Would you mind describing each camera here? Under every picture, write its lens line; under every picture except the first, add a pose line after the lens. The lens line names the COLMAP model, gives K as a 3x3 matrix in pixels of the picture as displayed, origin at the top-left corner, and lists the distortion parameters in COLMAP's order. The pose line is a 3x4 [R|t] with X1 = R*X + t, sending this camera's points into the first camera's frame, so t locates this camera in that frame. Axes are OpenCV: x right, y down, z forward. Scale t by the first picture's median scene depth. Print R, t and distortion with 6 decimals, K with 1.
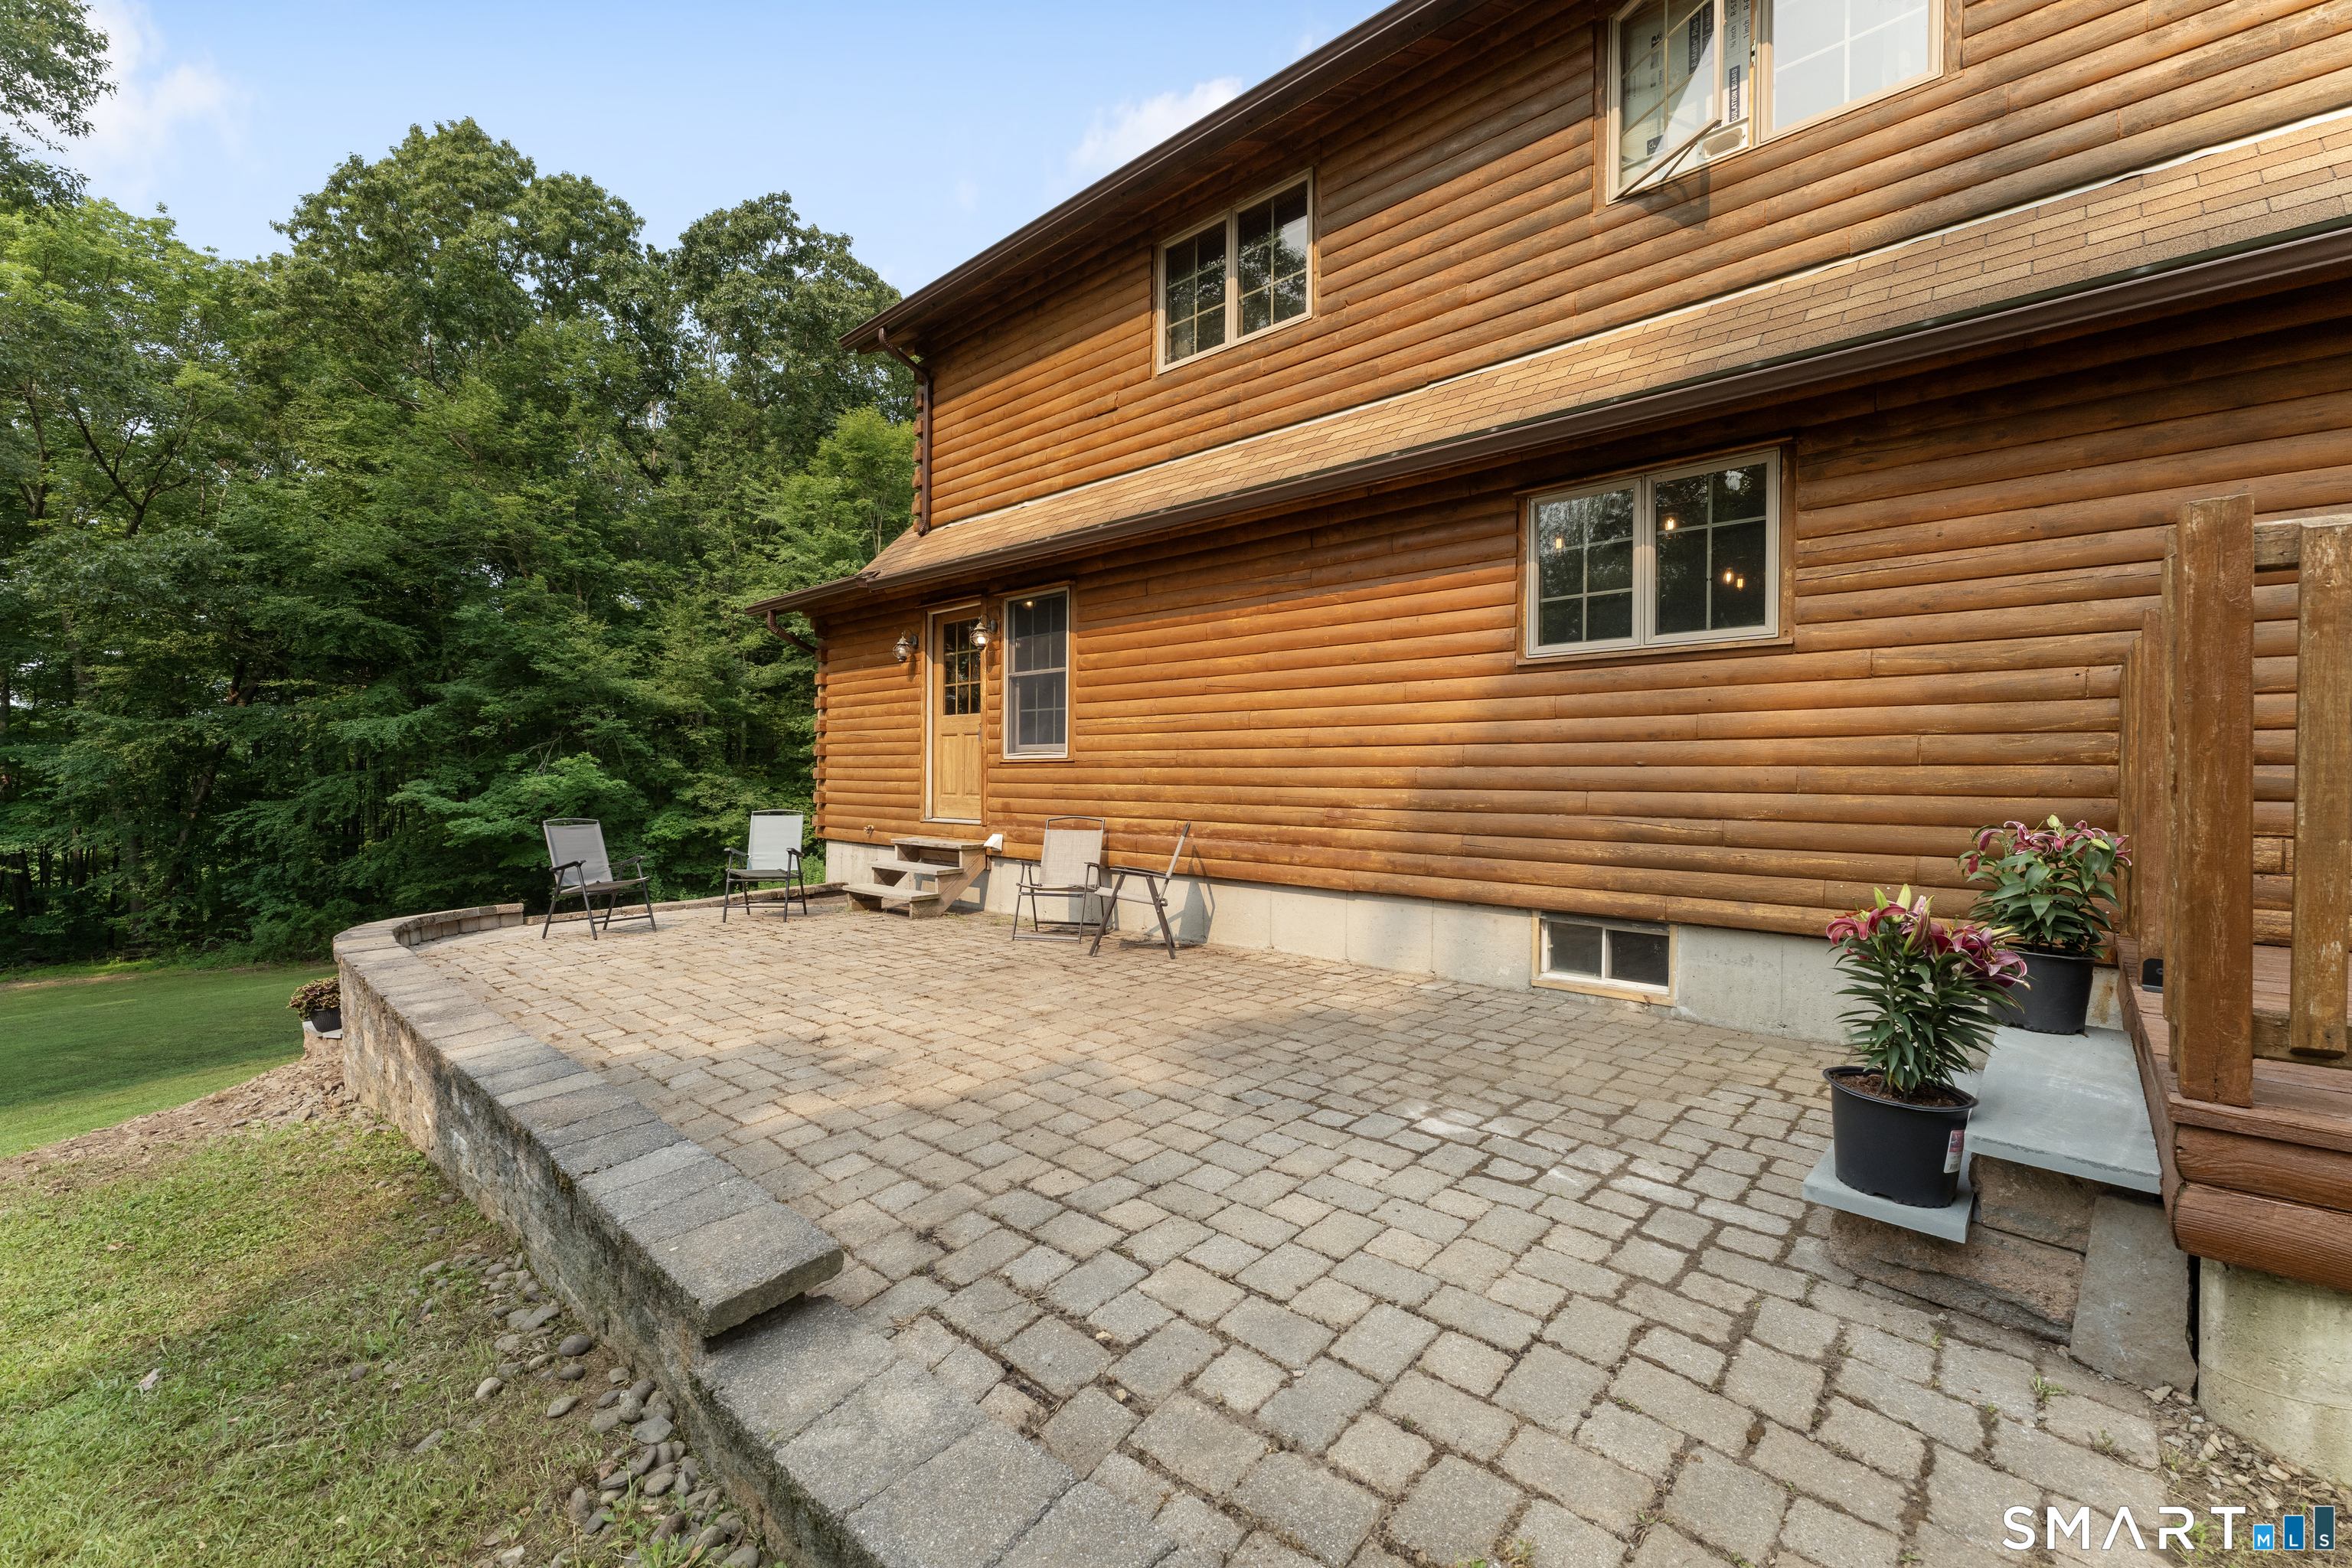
lens RADIAL K [[942.9, 0, 1182.5], [0, 942.9, 783.9], [0, 0, 1]] dist [0.000083, -0.000053]
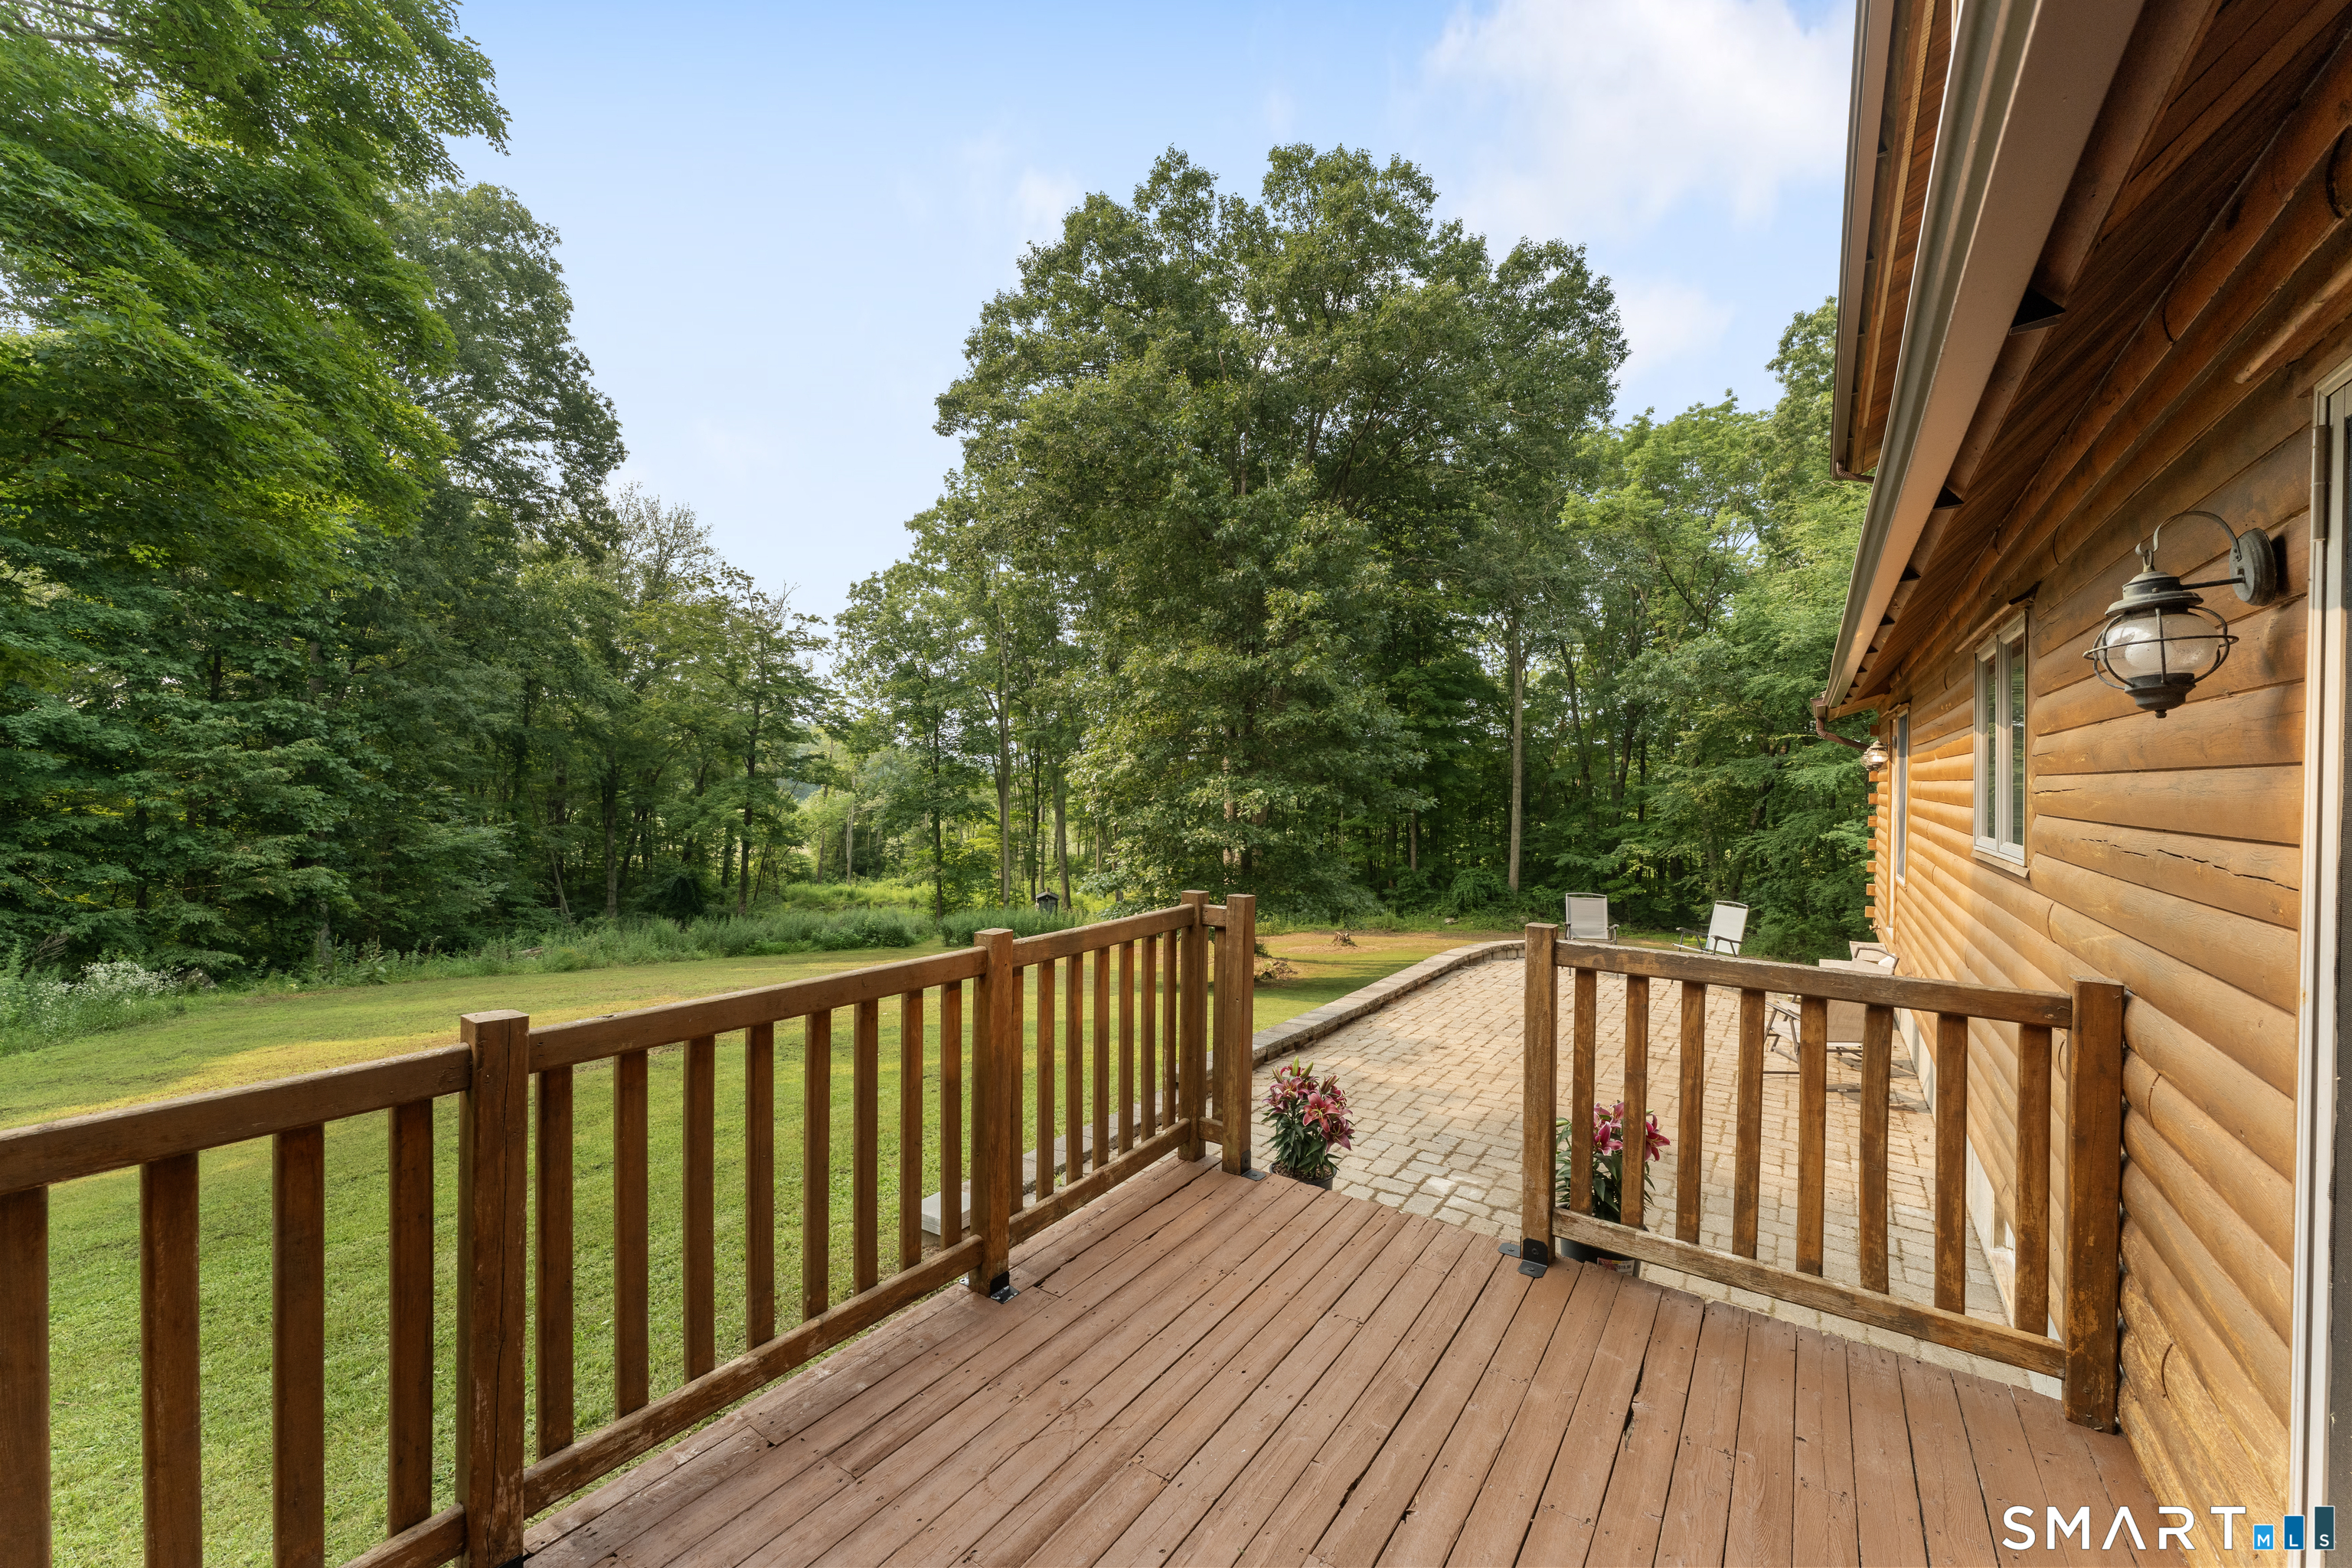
lens RADIAL K [[942.9, 0, 1184.8], [0, 942.9, 791.9], [0, 0, 1]] dist [0.000083, -0.000053]
pose [[0.136414, 0.007859, -0.990621, 0.232892], [-0.011717, 0.999911, 0.006319, -0.039361], [0.990583, 0.010745, 0.136494, 0.045810]]
